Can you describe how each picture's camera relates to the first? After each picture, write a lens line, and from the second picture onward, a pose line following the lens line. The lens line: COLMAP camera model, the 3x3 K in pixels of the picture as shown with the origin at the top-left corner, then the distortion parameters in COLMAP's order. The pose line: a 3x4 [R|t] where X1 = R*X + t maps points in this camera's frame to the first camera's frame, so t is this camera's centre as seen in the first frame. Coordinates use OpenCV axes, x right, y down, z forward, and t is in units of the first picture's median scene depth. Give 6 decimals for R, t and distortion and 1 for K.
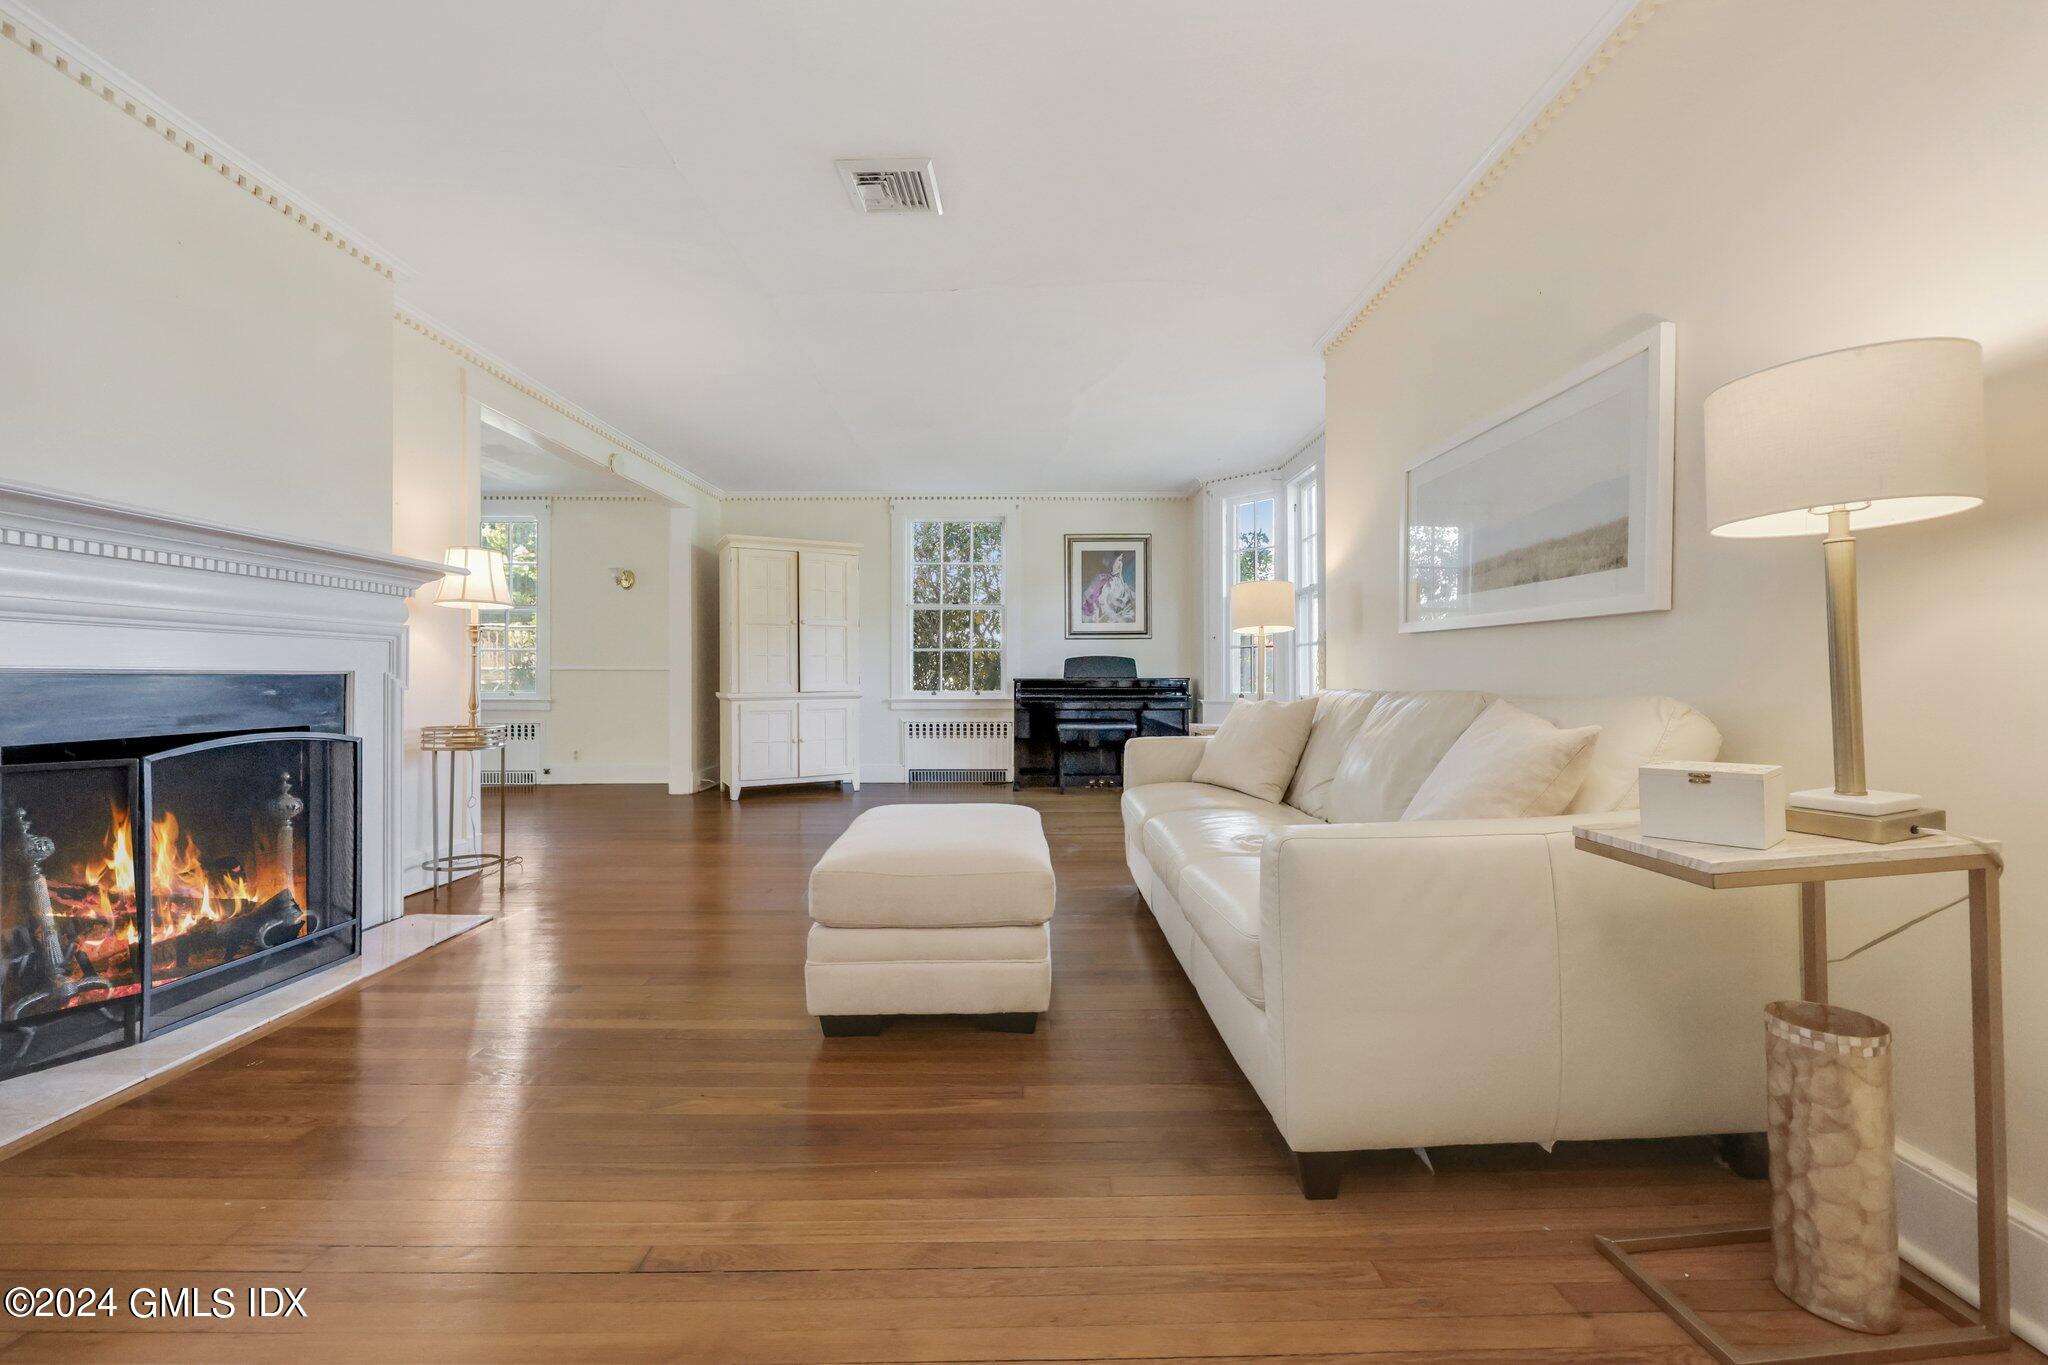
lens RADIAL K [[824.1, 0, 1022.2], [0, 824.1, 674.1], [0, 0, 1]] dist [-0.000887, 0.001083]
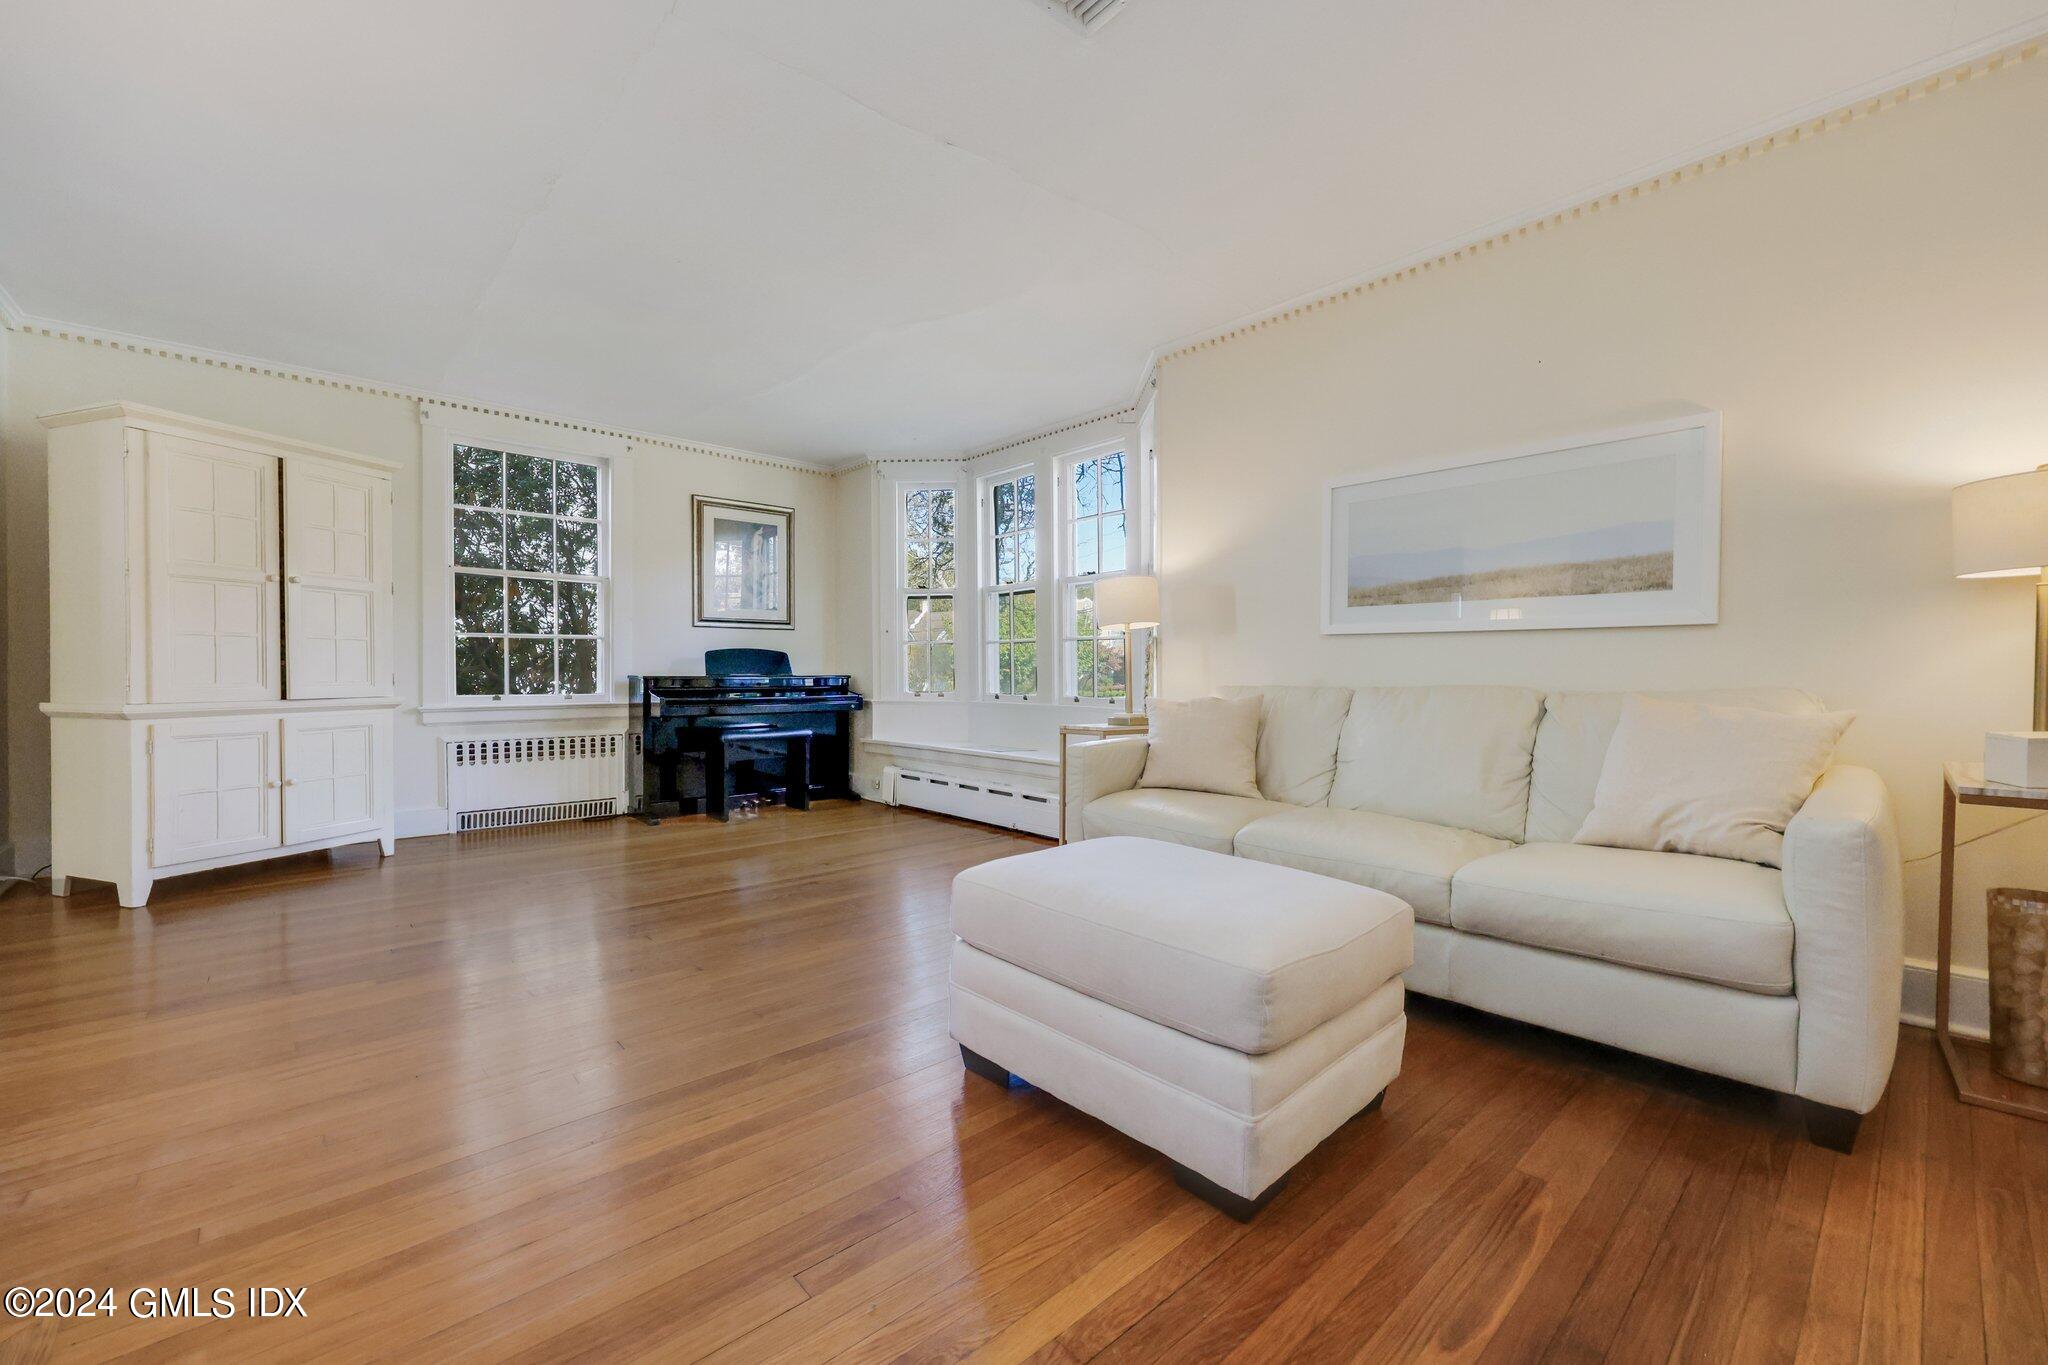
lens RADIAL K [[824.1, 0, 1027.4], [0, 824.1, 680.7], [0, 0, 1]] dist [-0.000887, 0.001083]
pose [[0.737996, -0.004749, 0.674789, -0.250918], [-0.002173, 0.999953, 0.009414, 0.001313], [-0.674802, -0.008414, 0.737951, 0.198821]]
